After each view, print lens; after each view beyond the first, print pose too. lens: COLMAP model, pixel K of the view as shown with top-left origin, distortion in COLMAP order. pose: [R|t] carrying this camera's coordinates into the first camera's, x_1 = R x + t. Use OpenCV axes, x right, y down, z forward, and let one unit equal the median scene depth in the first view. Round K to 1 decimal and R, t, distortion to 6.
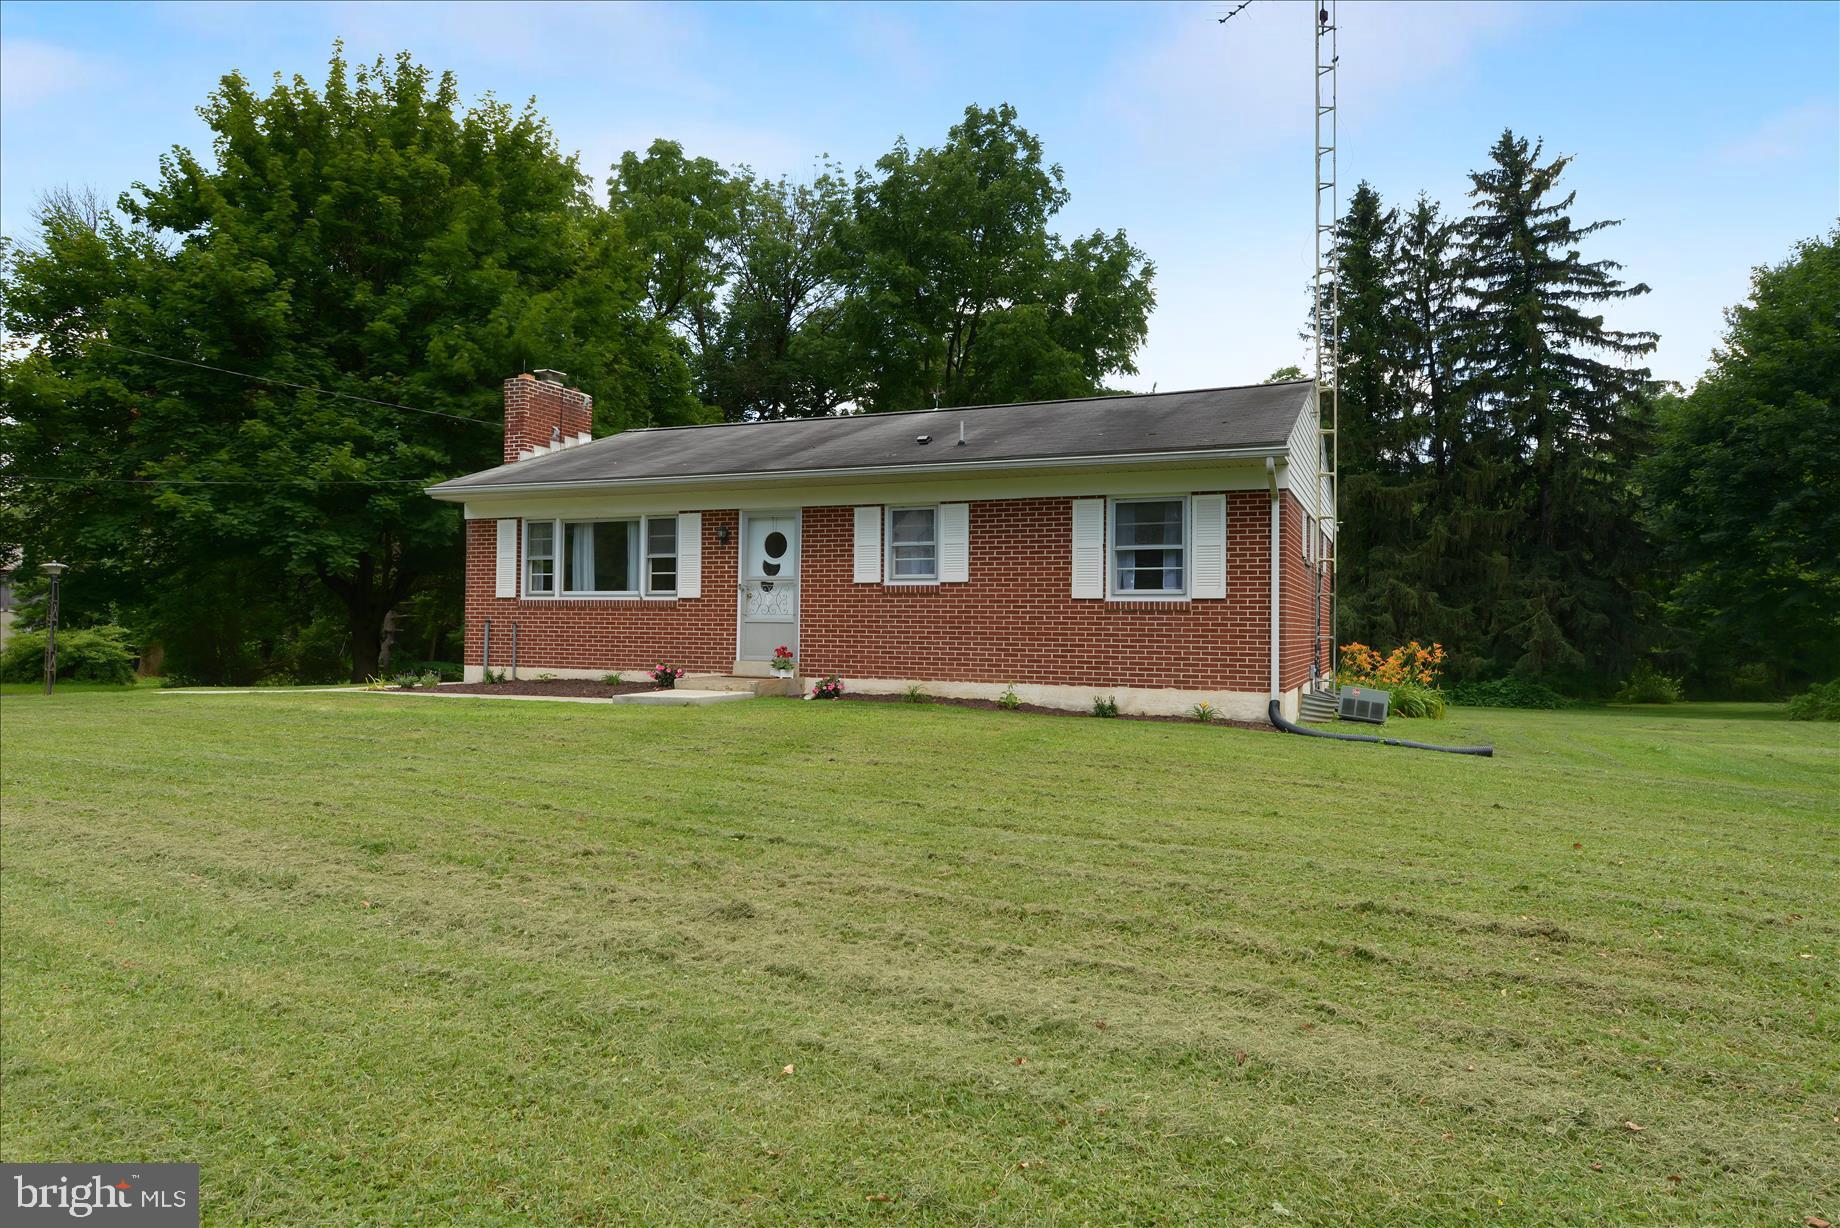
lens RADIAL K [[880.1, 0, 920.0], [0, 880.1, 614.0], [0, 0, 1]] dist [-0.004146, -0.000484]
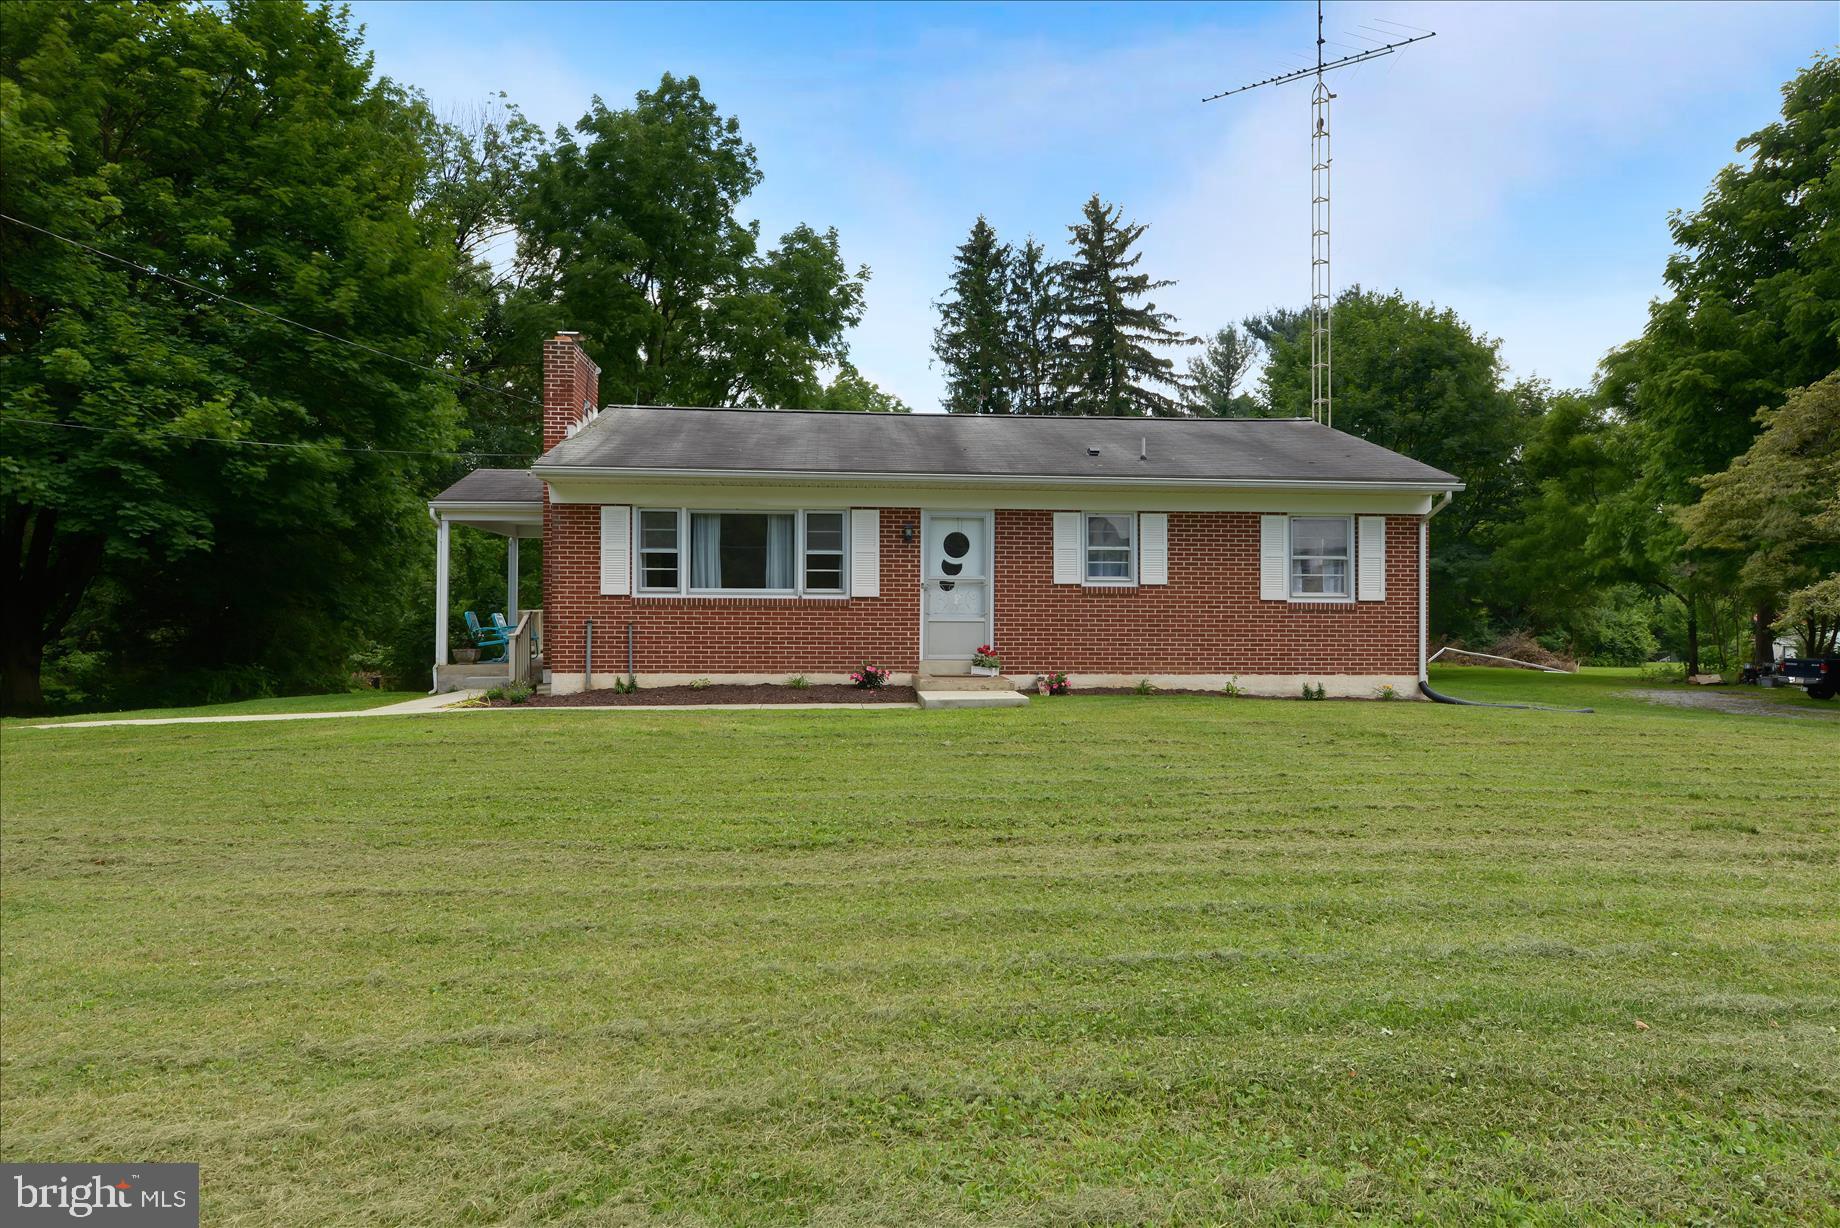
lens RADIAL K [[846.4, 0, 920.0], [0, 846.4, 614.0], [0, 0, 1]] dist [-0.000133, 0.000102]
pose [[0.928545, -0.006312, 0.371166, -0.563709], [0.000456, 0.999874, 0.015862, -0.014376], [-0.371220, -0.014560, 0.928431, 0.107283]]
